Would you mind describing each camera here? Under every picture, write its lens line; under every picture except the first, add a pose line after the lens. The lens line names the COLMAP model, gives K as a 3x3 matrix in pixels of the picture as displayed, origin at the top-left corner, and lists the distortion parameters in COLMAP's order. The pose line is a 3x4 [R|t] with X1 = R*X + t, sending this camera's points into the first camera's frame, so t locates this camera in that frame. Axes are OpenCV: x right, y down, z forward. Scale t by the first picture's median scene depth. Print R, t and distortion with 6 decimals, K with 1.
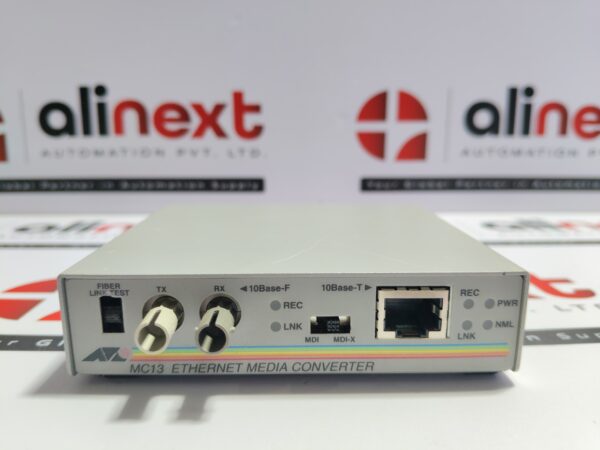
lens RADIAL K [[473.6, 0, 295.6], [0, 473.6, 224.1], [0, 0, 1]] dist [-0.066013, -0.004993]
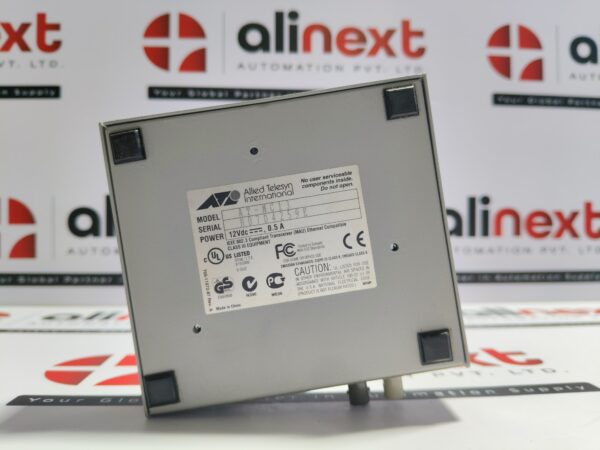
lens RADIAL K [[464.2, 0, 300.0], [0, 464.2, 225.0], [0, 0, 1]] dist [-0.064559, -0.005922]
pose [[0.998920, 0.002132, 0.046415, -0.032848], [0.007606, 0.977970, -0.208605, 0.022517], [-0.045837, 0.208733, 0.976898, -0.133482]]
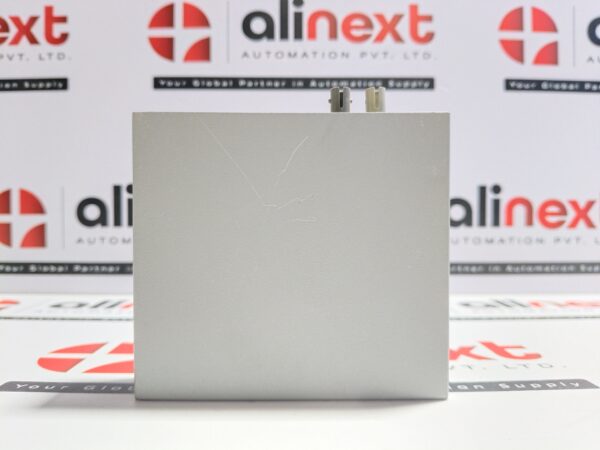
lens RADIAL K [[464.2, 0, 300.0], [0, 464.2, 225.0], [0, 0, 1]] dist [-0.064559, -0.005922]
pose [[0.999978, 0.001445, -0.006477, 0.016891], [-0.002629, 0.982392, -0.186813, 0.020773], [0.006093, 0.186826, 0.982374, -0.126787]]
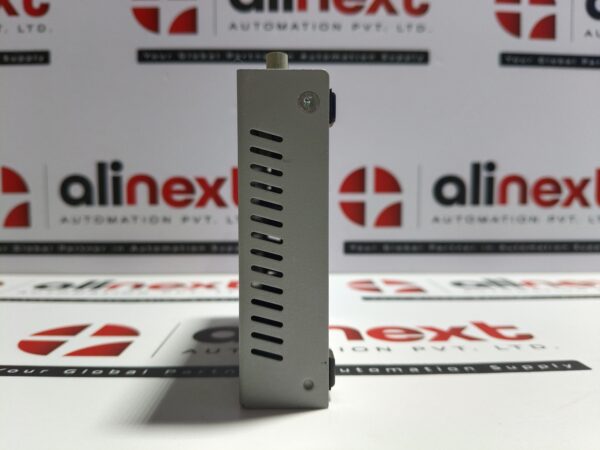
lens RADIAL K [[467.5, 0, 300.0], [0, 467.5, 225.0], [0, 0, 1]] dist [-0.071361, -0.002393]
pose [[0.999963, 0.000427, 0.008581, 0.024024], [0.000785, 0.990044, -0.140759, 0.017586], [-0.008556, 0.140760, 0.990007, -0.109153]]
